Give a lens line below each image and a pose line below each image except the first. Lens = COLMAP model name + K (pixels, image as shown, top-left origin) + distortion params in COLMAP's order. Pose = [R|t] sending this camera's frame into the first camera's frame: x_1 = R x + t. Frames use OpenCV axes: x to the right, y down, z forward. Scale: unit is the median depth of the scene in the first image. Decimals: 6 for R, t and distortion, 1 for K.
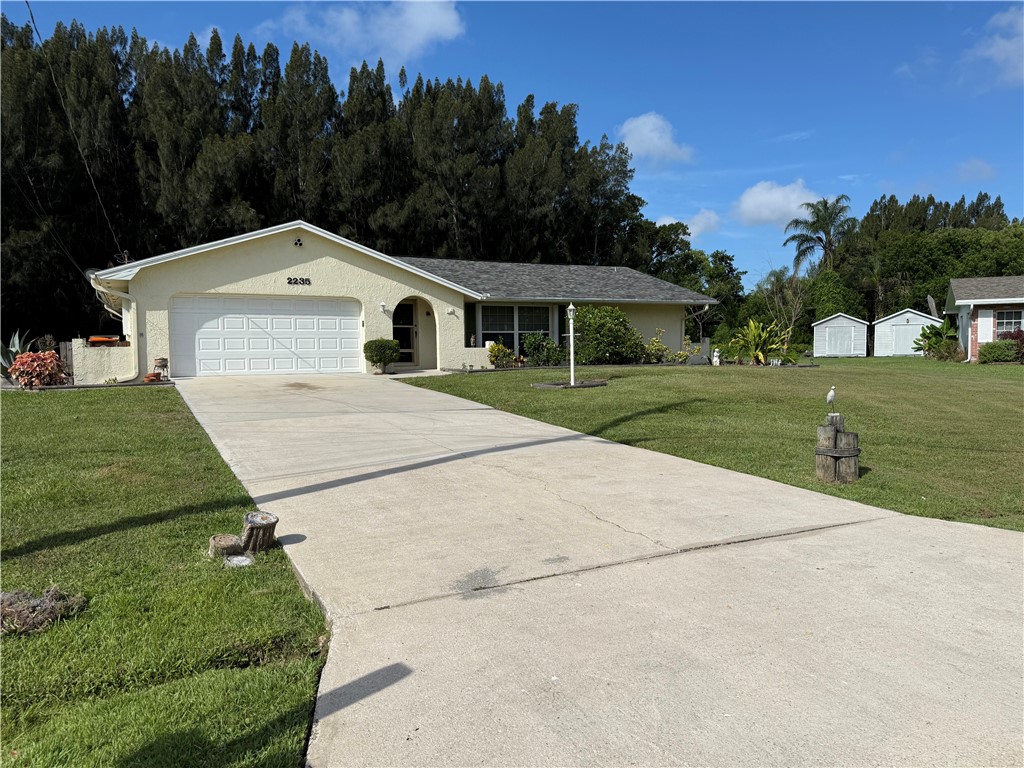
lens RADIAL K [[725.2, 0, 512.0], [0, 725.2, 384.0], [0, 0, 1]] dist [0.125775, -0.170359]
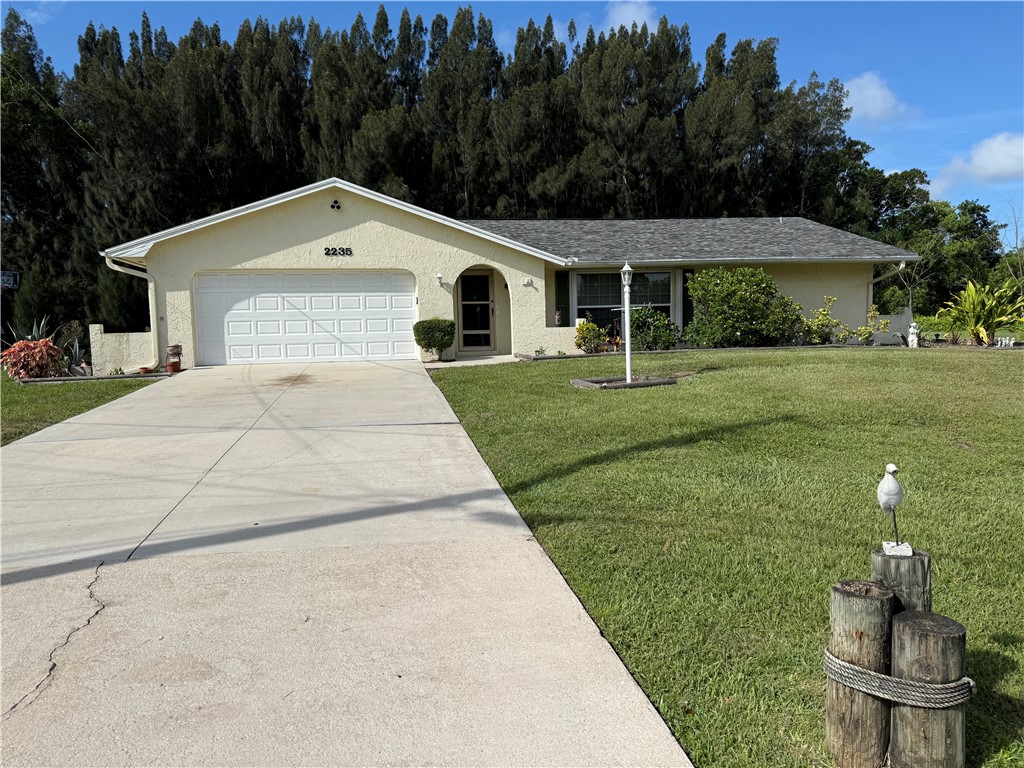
lens RADIAL K [[729.5, 0, 512.0], [0, 729.5, 384.0], [0, 0, 1]] dist [0.054201, -0.079859]
pose [[0.957661, 0.009147, -0.287753, 0.101727], [0.000587, 0.999431, 0.033720, -0.011863], [0.287898, -0.032461, 0.957111, 0.178440]]
